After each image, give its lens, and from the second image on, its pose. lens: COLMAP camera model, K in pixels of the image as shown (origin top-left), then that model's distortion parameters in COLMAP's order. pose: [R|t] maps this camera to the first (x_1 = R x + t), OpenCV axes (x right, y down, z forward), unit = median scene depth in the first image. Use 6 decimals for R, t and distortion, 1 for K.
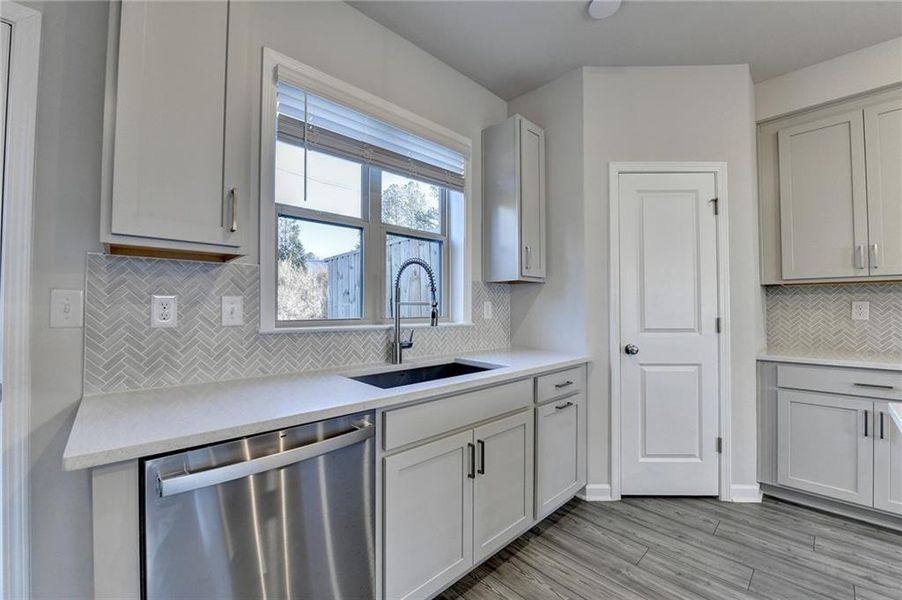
lens RADIAL K [[359.8, 0, 442.1], [0, 359.8, 301.8], [0, 0, 1]] dist [-0.016620, -0.000971]
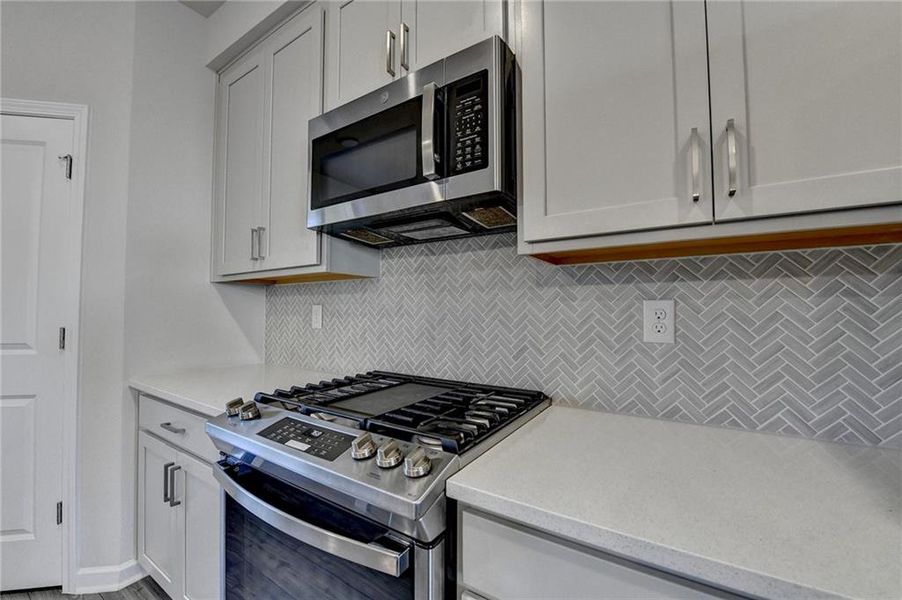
lens RADIAL K [[385.9, 0, 451.0], [0, 385.9, 300.0], [0, 0, 1]] dist [-0.002307, -0.000564]
pose [[0.977623, 0.007864, 0.210220, 1.429650], [-0.006235, 0.999945, -0.008407, -0.006310], [-0.210274, 0.006908, 0.977618, 0.114887]]
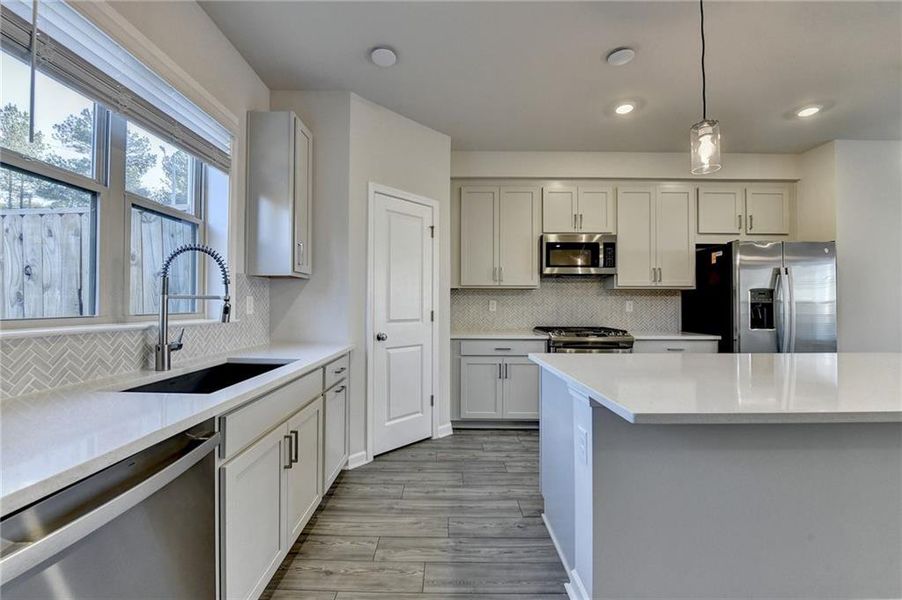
lens RADIAL K [[359.8, 0, 442.1], [0, 359.8, 301.8], [0, 0, 1]] dist [-0.016620, -0.000971]
pose [[0.689809, 0.008082, 0.723946, -0.243480], [-0.017859, 0.999823, 0.005856, 0.000325], [-0.723771, -0.016968, 0.689832, -0.011416]]
